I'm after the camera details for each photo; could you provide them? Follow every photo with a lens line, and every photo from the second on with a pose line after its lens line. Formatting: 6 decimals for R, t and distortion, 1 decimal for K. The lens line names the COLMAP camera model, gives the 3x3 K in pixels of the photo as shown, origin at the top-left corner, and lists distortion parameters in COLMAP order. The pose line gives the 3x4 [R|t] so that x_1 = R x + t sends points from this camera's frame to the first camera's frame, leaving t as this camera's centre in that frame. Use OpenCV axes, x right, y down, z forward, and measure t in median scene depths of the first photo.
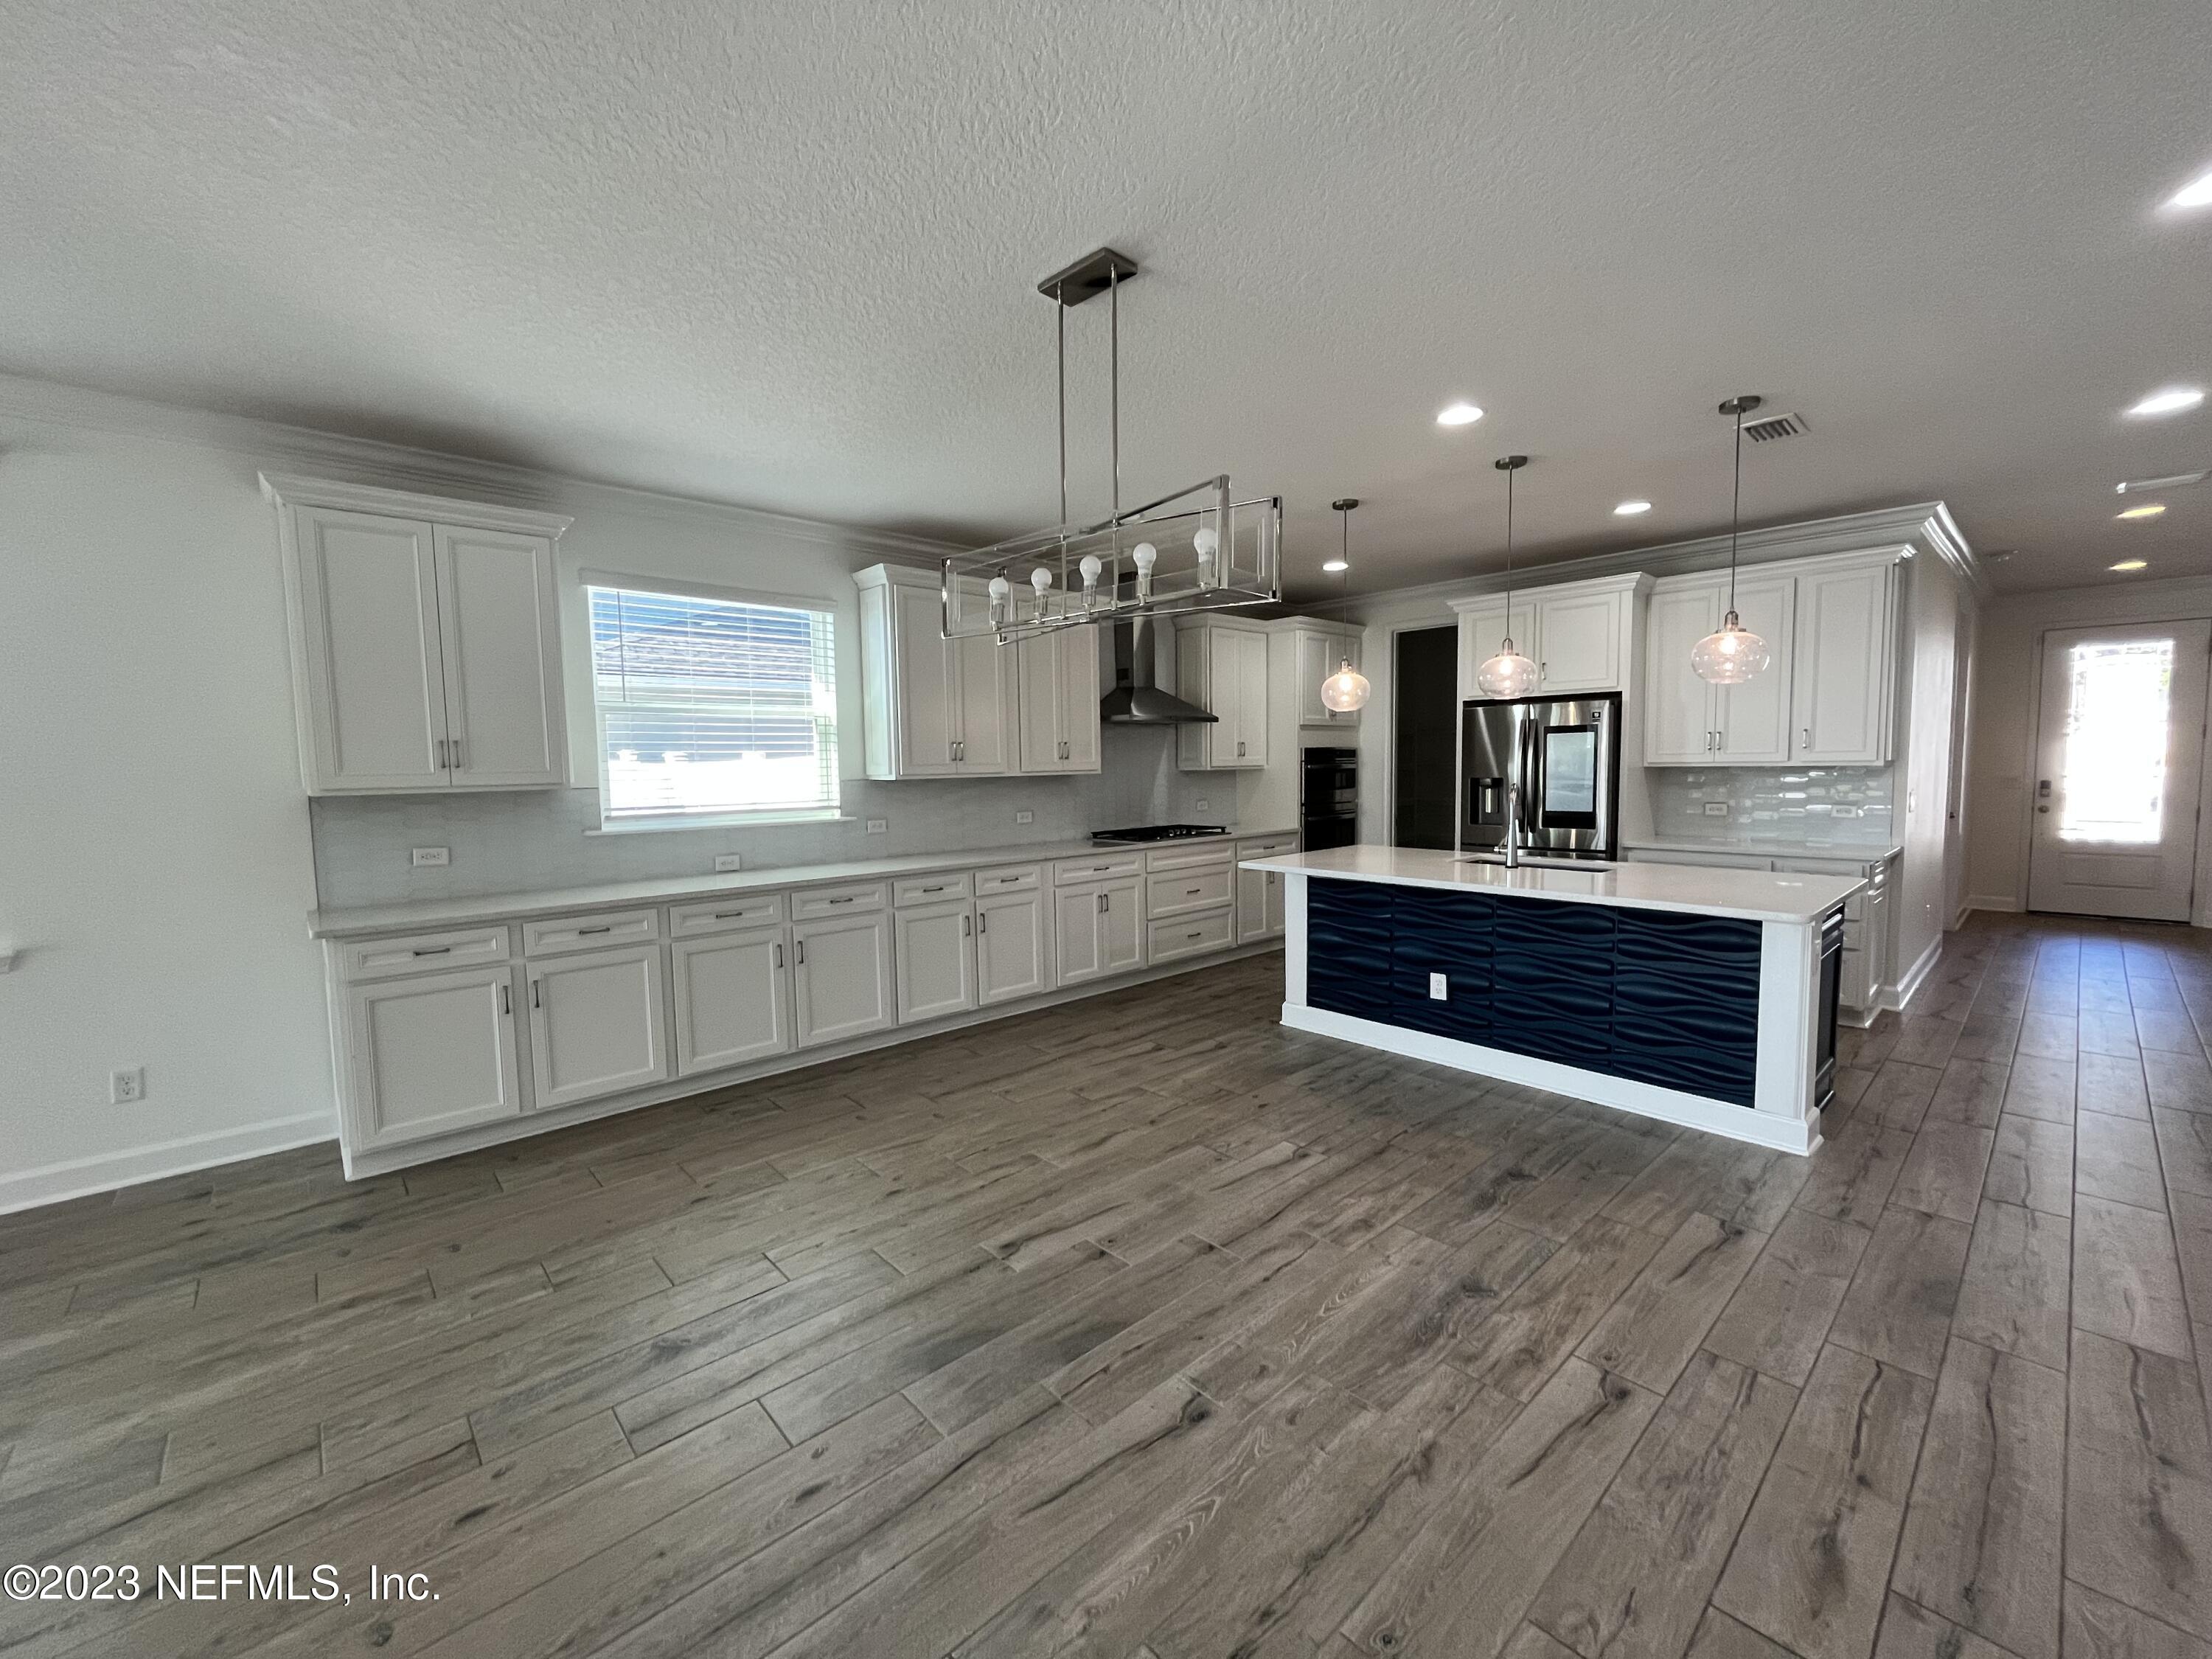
lens RADIAL K [[898.8, 0, 1106.0], [0, 898.8, 829.5], [0, 0, 1]] dist [0.000146, 0.000334]
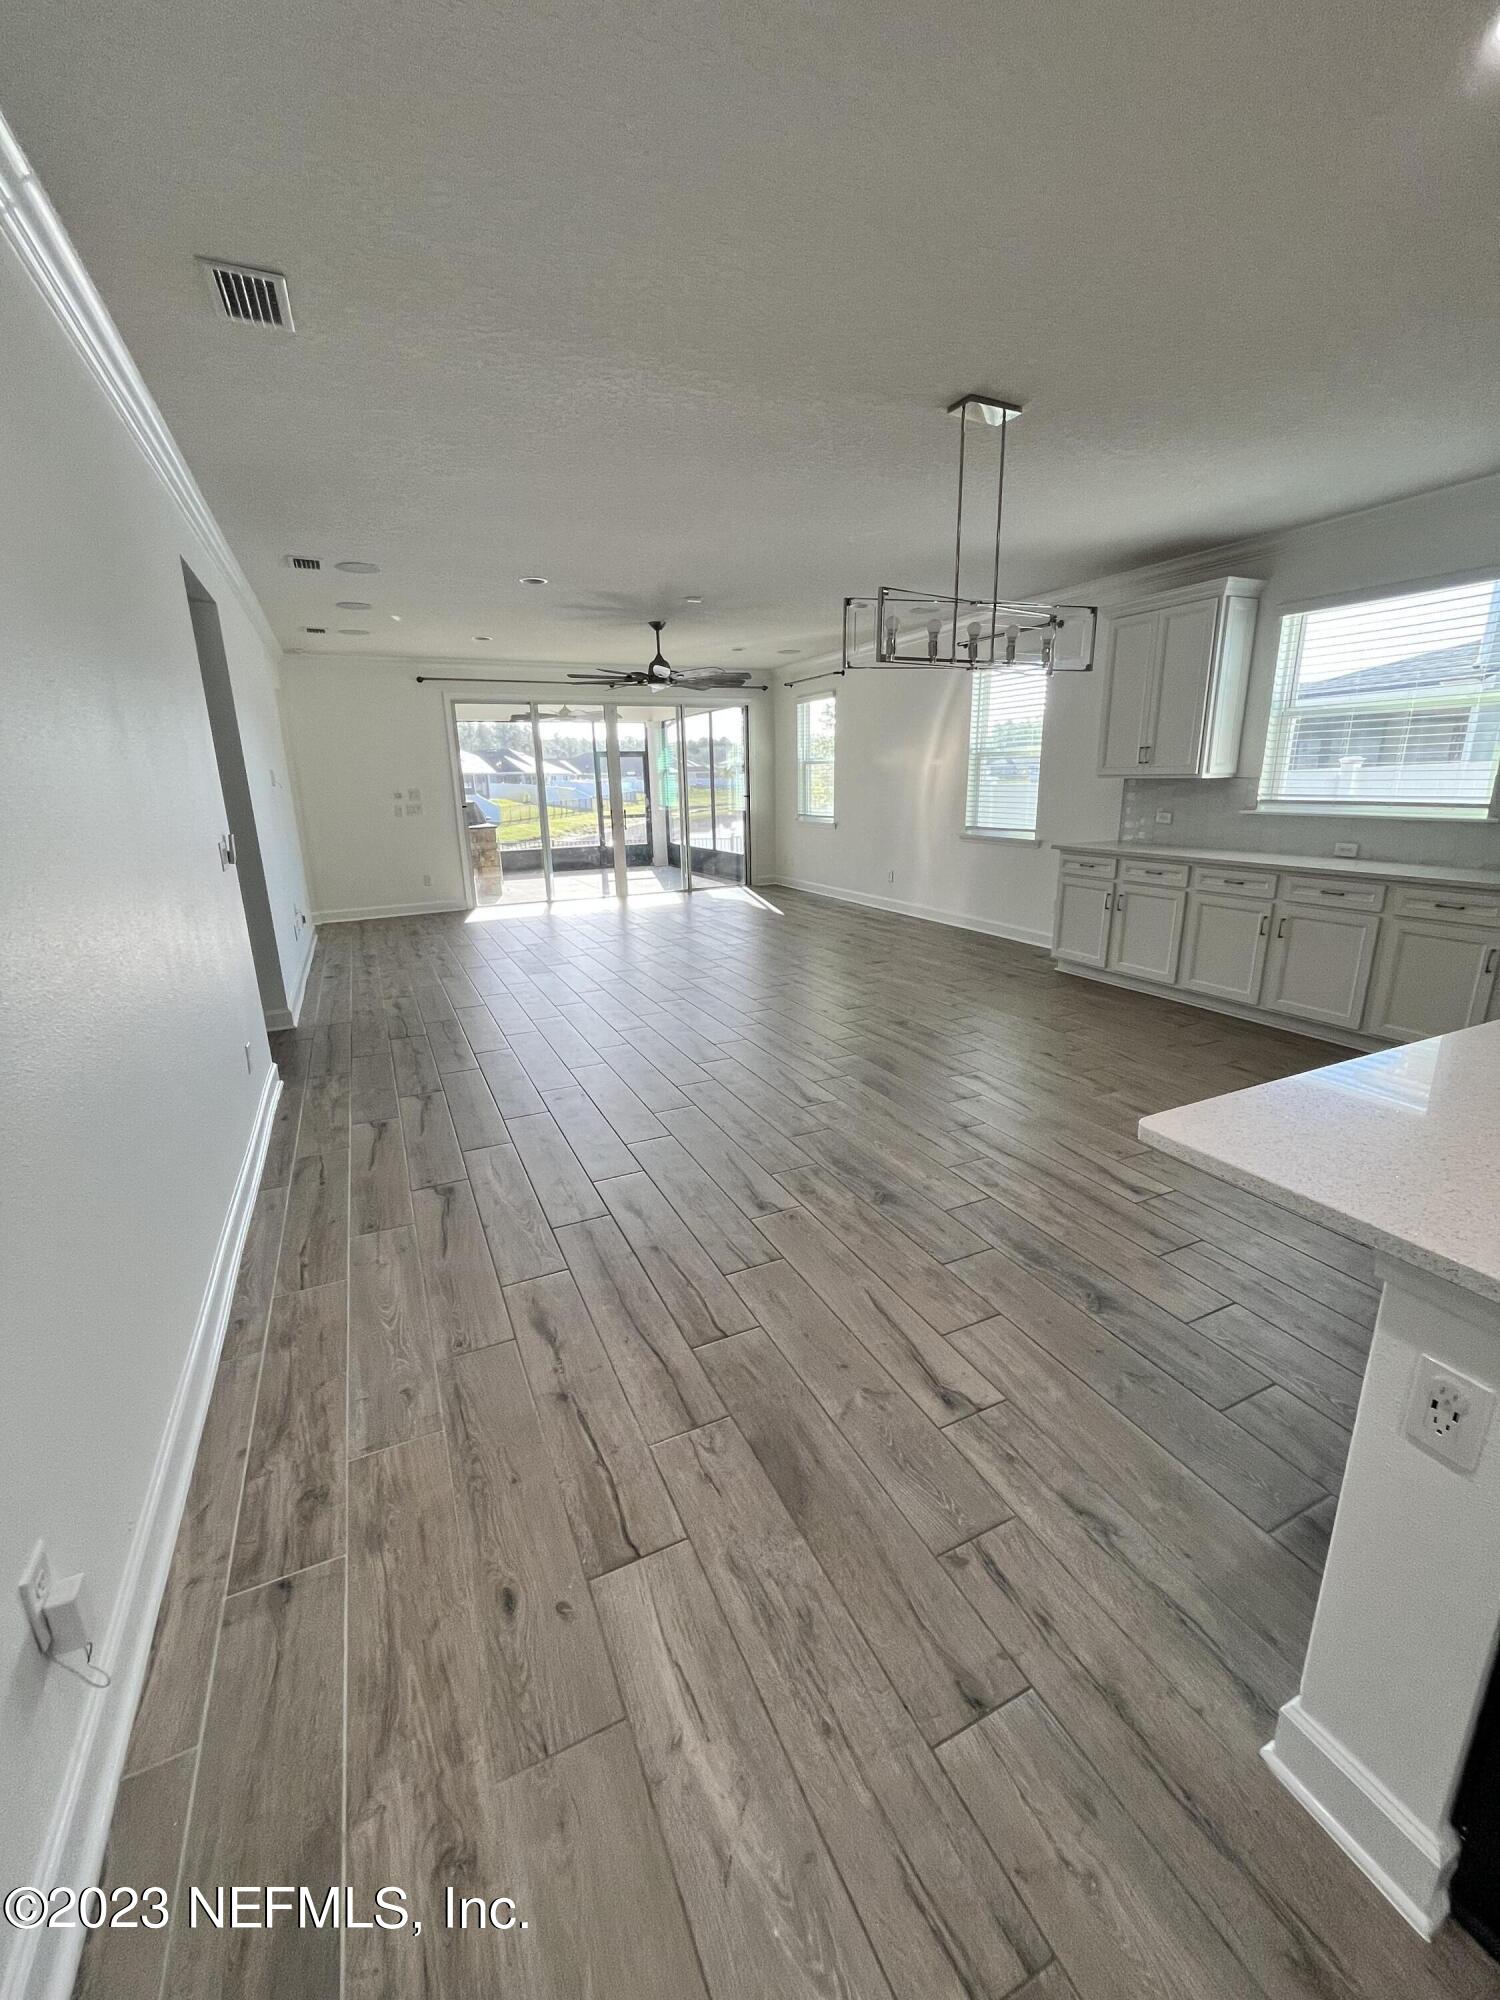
lens RADIAL K [[812.7, 0, 750.0], [0, 812.7, 1000.0], [0, 0, 1]] dist [0.000146, 0.000334]
pose [[-0.295521, 0.275445, -0.914766, 0.908252], [-0.048782, 0.951933, 0.302396, -0.063853], [0.954090, 0.133988, -0.267880, 0.679206]]
